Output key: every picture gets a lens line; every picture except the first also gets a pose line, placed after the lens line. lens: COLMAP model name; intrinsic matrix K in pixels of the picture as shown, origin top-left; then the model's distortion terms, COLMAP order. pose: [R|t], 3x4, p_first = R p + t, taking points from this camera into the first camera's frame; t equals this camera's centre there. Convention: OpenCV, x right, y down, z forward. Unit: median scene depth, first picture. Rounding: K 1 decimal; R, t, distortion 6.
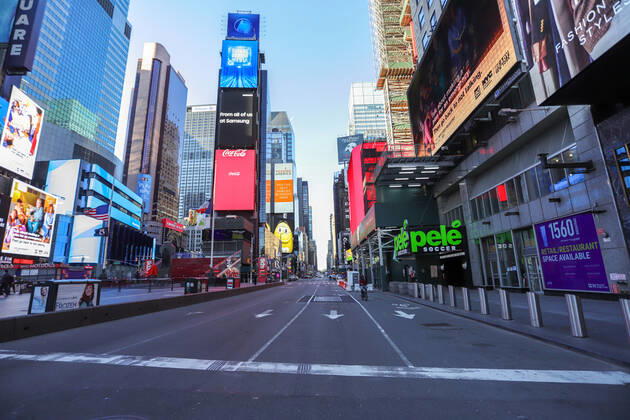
lens RADIAL K [[300.4, 0, 298.4], [0, 300.4, 208.8], [0, 0, 1]] dist [-0.001887, -0.000635]
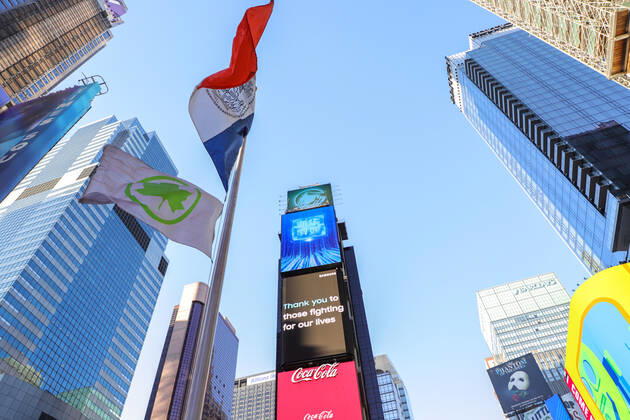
lens RADIAL K [[431.7, 0, 313.5], [0, 431.7, 192.7], [0, 0, 1]] dist [-0.103752, 0.059913]
pose [[0.970546, -0.217740, -0.103101, -0.067486], [0.090900, 0.727292, -0.680282, 0.058463], [0.223109, 0.650874, 0.725663, 0.261267]]
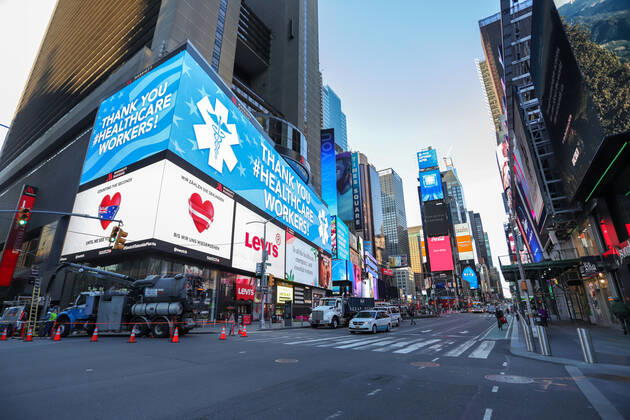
lens RADIAL K [[300.8, 0, 315.0], [0, 300.8, 210.0], [0, 0, 1]] dist [-0.052583, 0.000053]
pose [[0.878916, -0.143716, -0.454811, -0.012118], [0.103860, 0.988312, -0.111587, -0.198365], [0.465532, 0.050839, 0.883570, -0.849311]]
